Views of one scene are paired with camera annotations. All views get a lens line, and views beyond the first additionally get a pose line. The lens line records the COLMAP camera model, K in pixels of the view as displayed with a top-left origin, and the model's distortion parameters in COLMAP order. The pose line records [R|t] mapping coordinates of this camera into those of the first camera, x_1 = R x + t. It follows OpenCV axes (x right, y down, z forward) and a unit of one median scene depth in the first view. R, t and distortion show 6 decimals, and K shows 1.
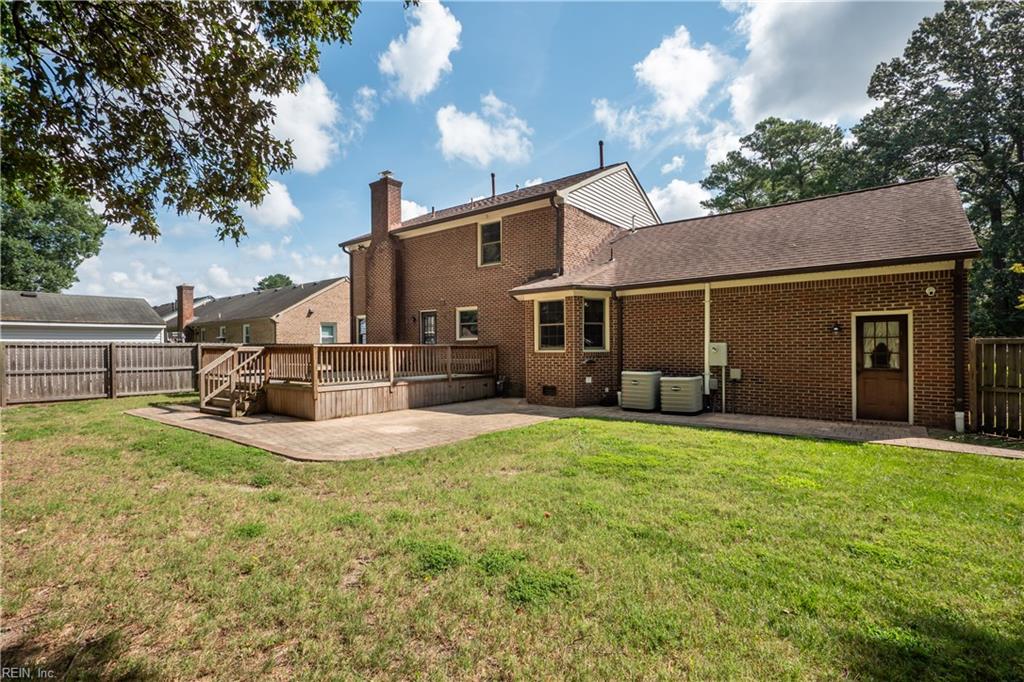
lens RADIAL K [[481.2, 0, 509.2], [0, 481.2, 341.0], [0, 0, 1]] dist [-0.001412, -0.000126]
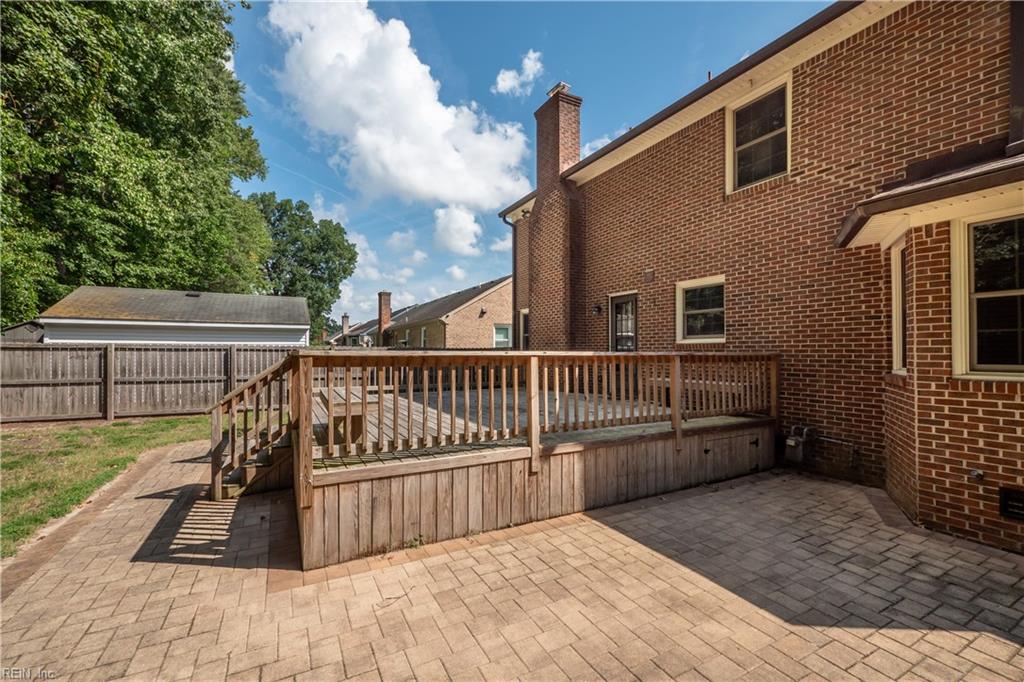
lens RADIAL K [[437.0, 0, 508.6], [0, 437.0, 342.0], [0, 0, 1]] dist [-0.009160, 0.001311]
pose [[0.916539, 0.001320, -0.399943, -0.094318], [-0.005218, 0.999949, -0.008656, 0.002034], [0.399912, 0.010020, 0.916499, 0.515730]]
